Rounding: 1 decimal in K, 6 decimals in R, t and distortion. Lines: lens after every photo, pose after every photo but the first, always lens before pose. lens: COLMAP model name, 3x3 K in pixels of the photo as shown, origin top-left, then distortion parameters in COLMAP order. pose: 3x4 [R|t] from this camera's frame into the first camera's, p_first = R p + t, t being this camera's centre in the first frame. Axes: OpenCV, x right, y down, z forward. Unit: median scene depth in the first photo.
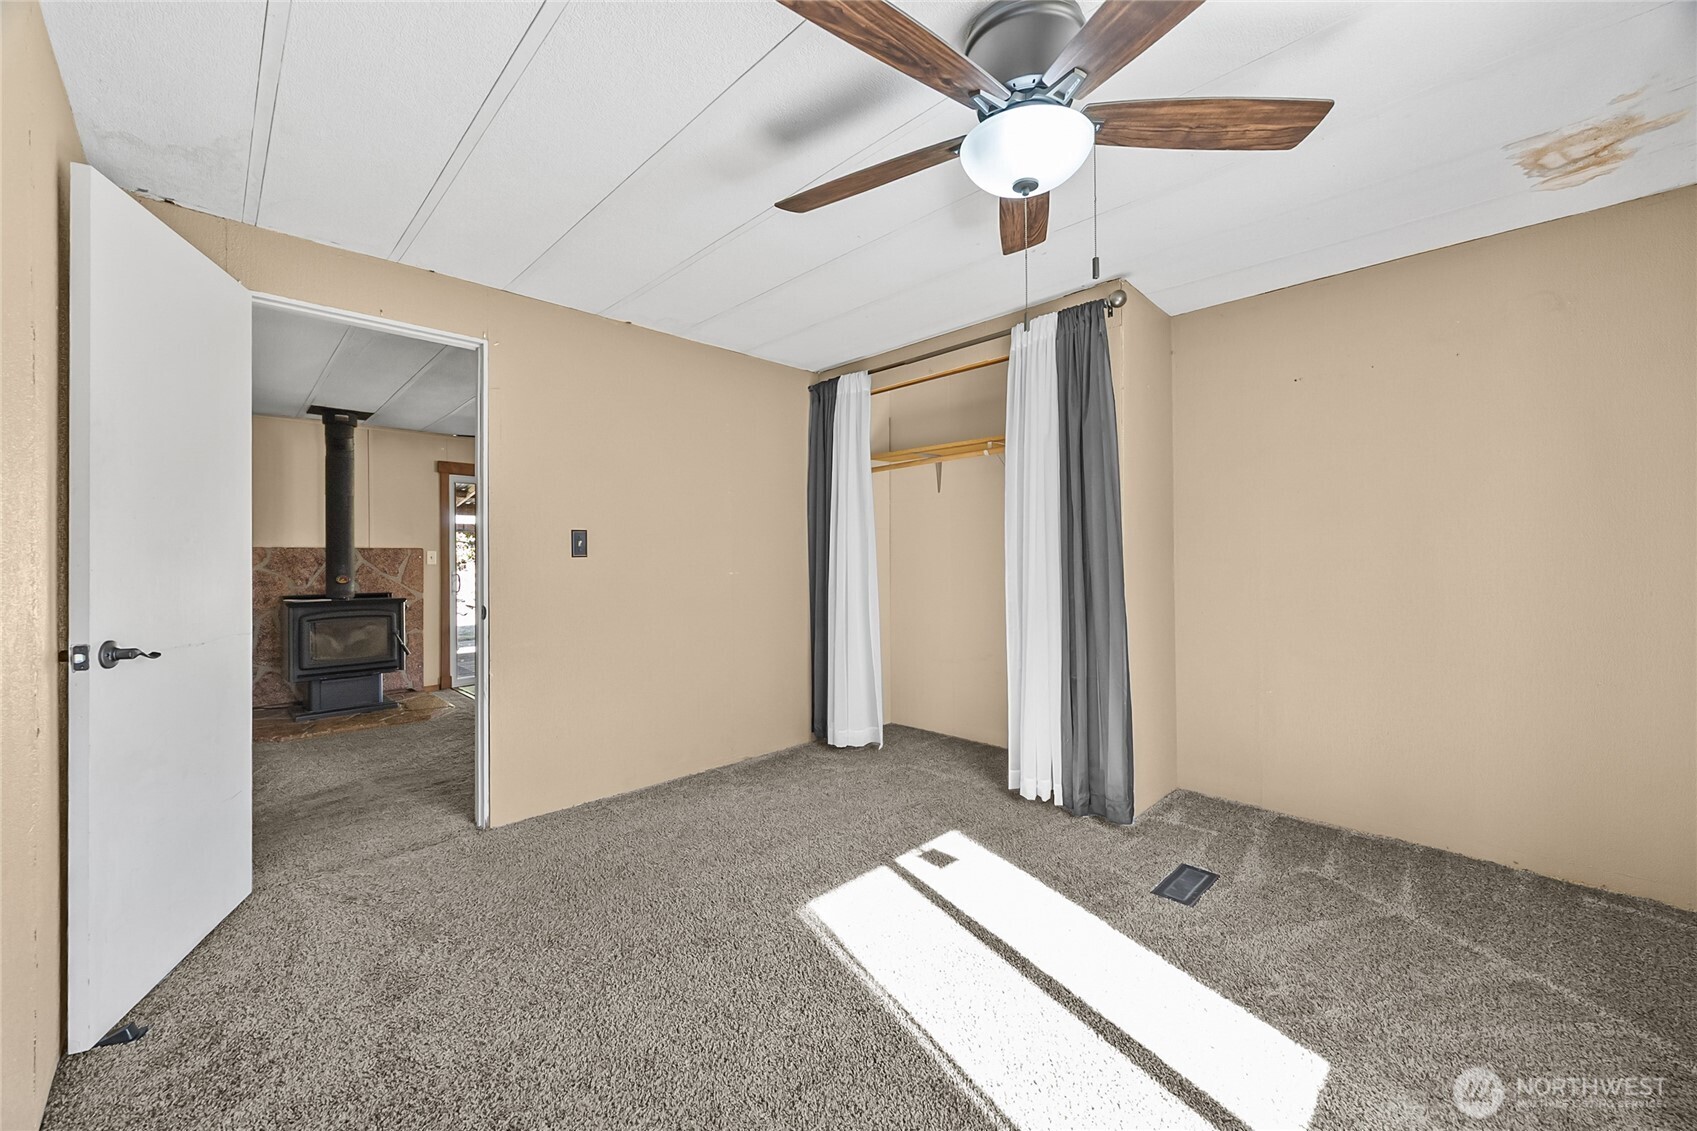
lens RADIAL K [[651.8, 0, 844.3], [0, 651.8, 560.9], [0, 0, 1]] dist [-0.001969, -0.000100]
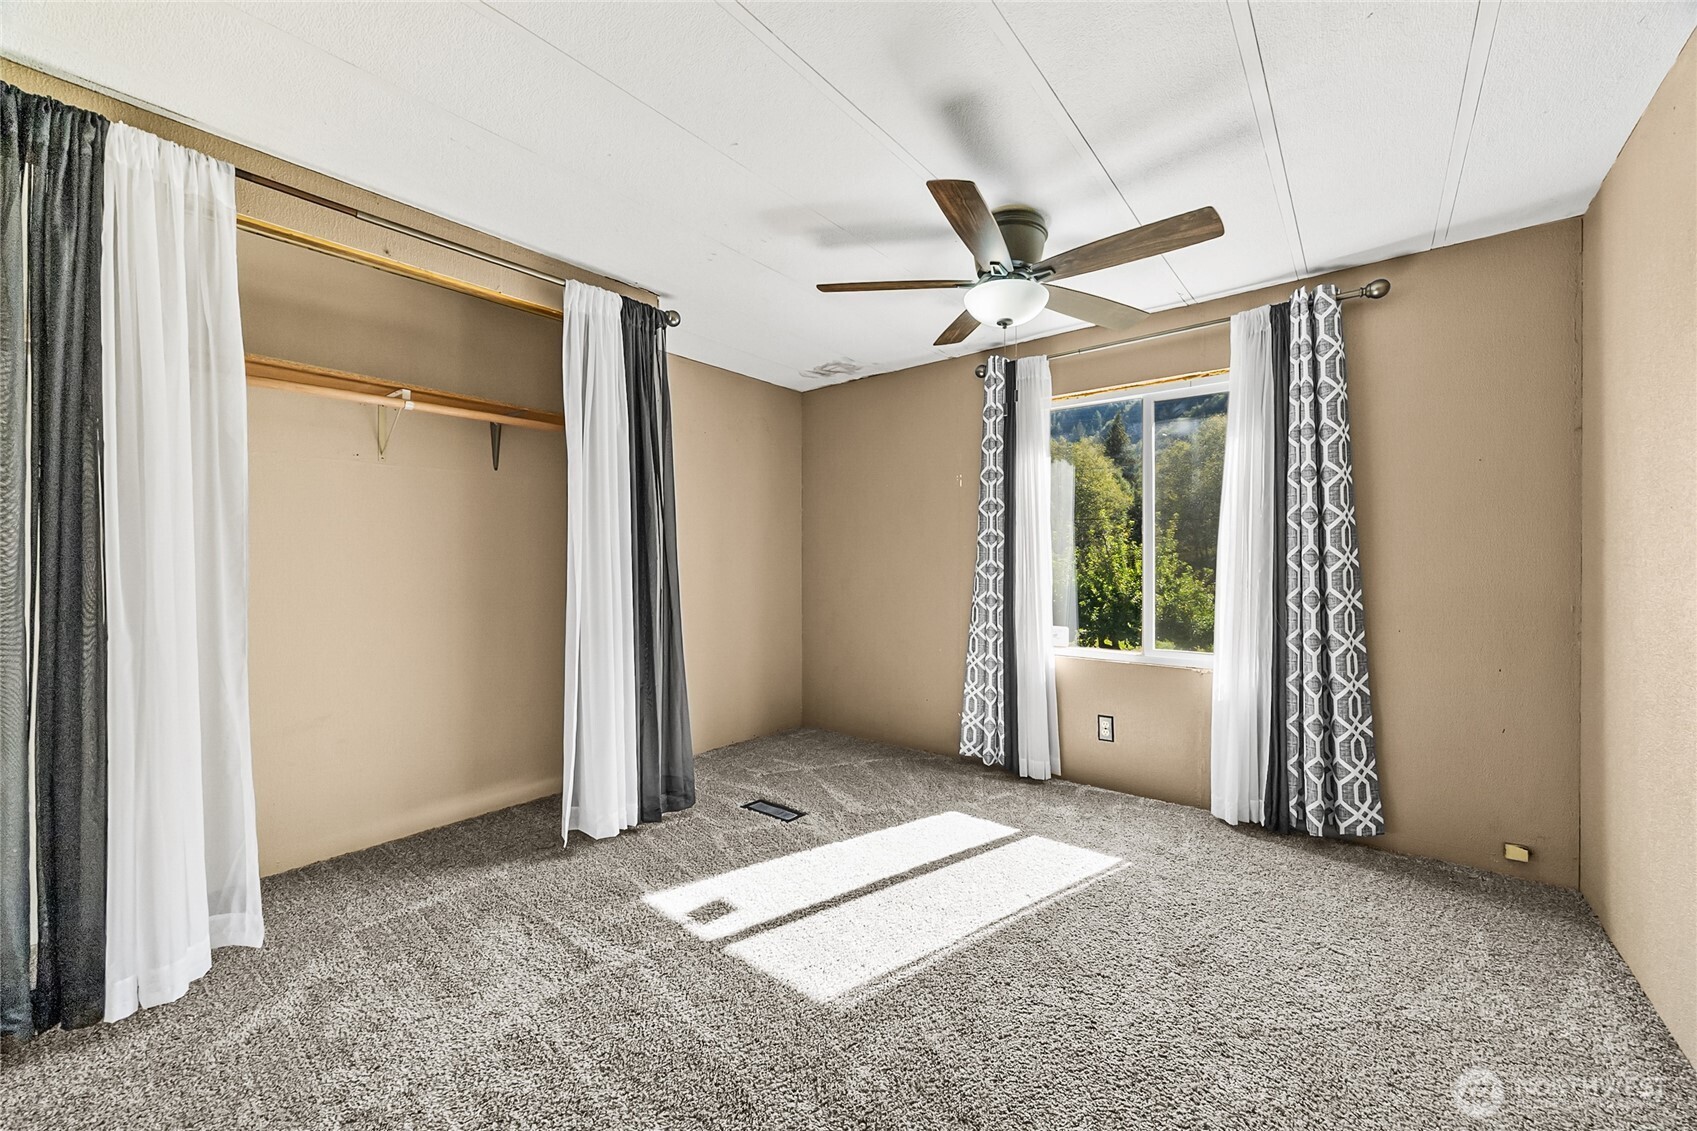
lens RADIAL K [[651.8, 0, 844.3], [0, 651.8, 560.9], [0, 0, 1]] dist [-0.001969, -0.000100]
pose [[-0.116512, 0.004929, 0.993177, -0.774425], [0.003714, 0.999983, -0.004527, -0.000781], [-0.993182, 0.003161, -0.116528, 0.979000]]
